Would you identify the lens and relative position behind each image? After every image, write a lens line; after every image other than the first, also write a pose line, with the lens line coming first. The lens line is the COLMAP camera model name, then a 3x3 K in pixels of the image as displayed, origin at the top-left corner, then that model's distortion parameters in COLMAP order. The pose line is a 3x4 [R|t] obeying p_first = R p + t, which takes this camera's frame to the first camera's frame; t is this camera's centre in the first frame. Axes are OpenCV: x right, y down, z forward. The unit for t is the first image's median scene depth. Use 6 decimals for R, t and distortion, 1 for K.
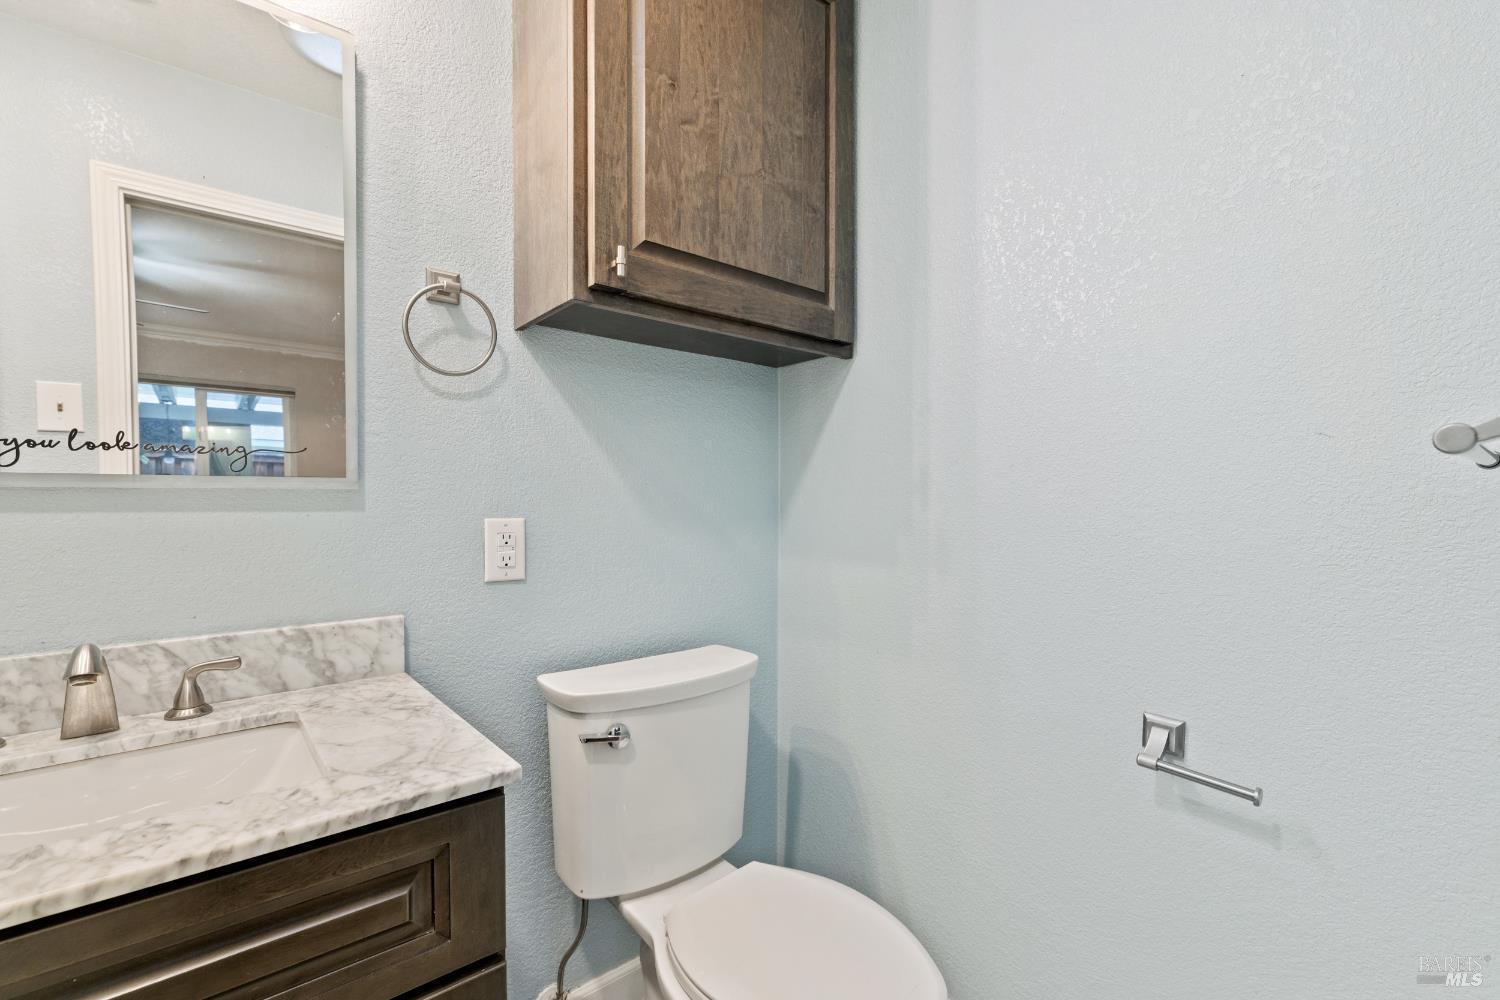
lens RADIAL K [[652.6, 0, 750.9], [0, 652.6, 504.4], [0, 0, 1]] dist [-0.002640, 0.002418]
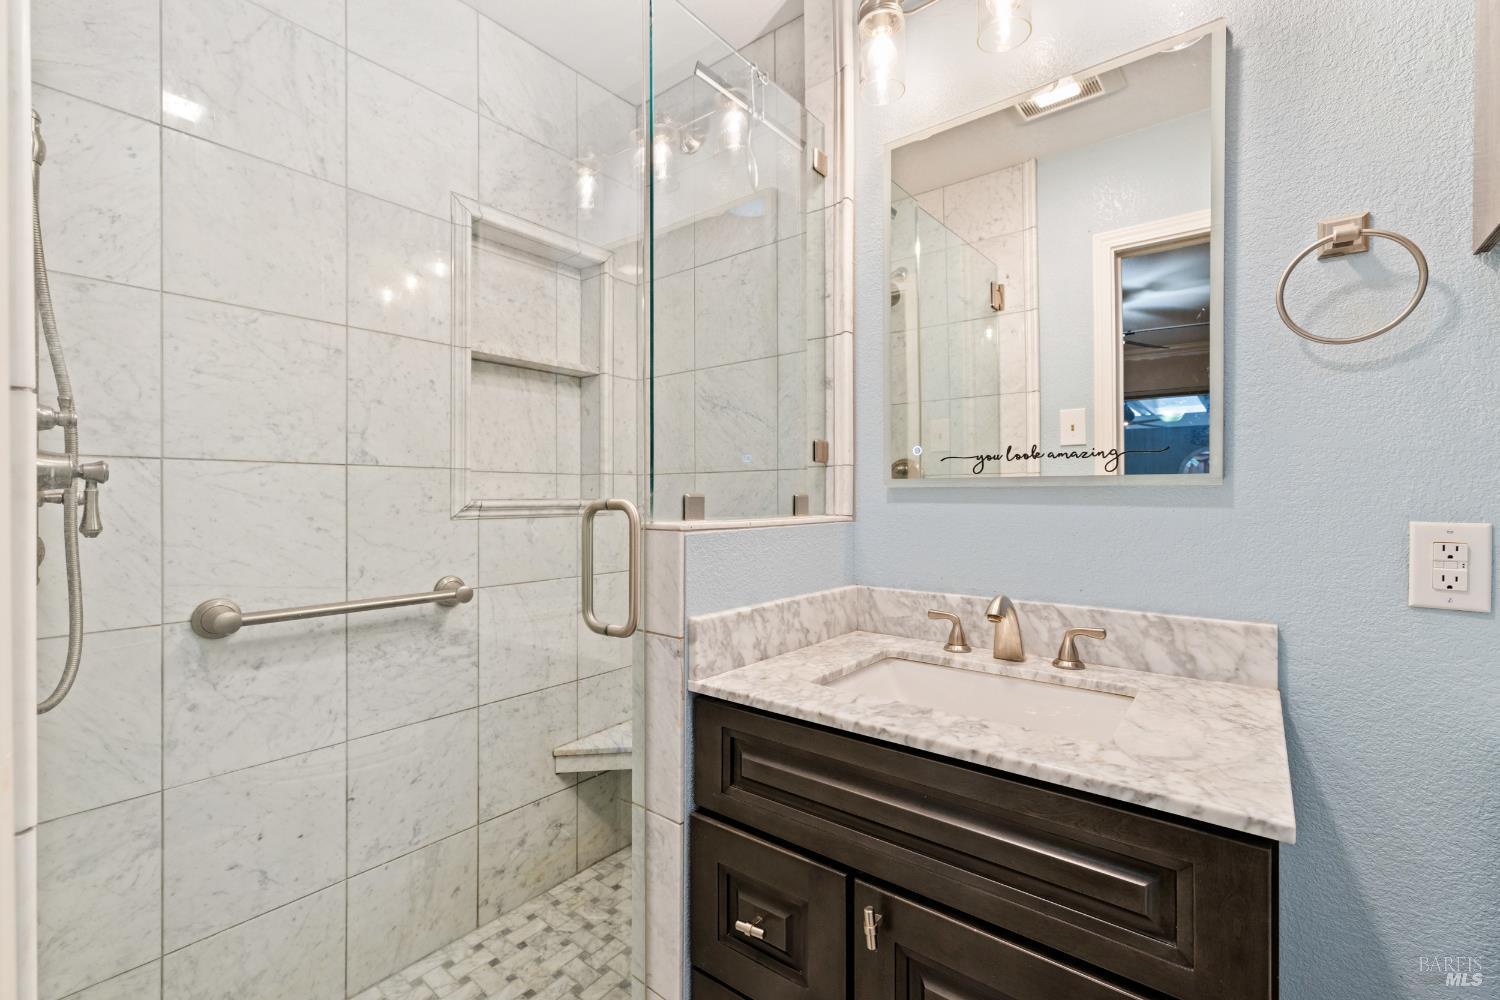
lens RADIAL K [[652.6, 0, 751.2], [0, 652.6, 496.6], [0, 0, 1]] dist [-0.002640, 0.002418]
pose [[0.199157, 0.002702, -0.979964, 0.239690], [-0.011137, 0.999938, 0.000494, 0.001747], [0.979904, 0.010815, 0.199175, 0.143886]]
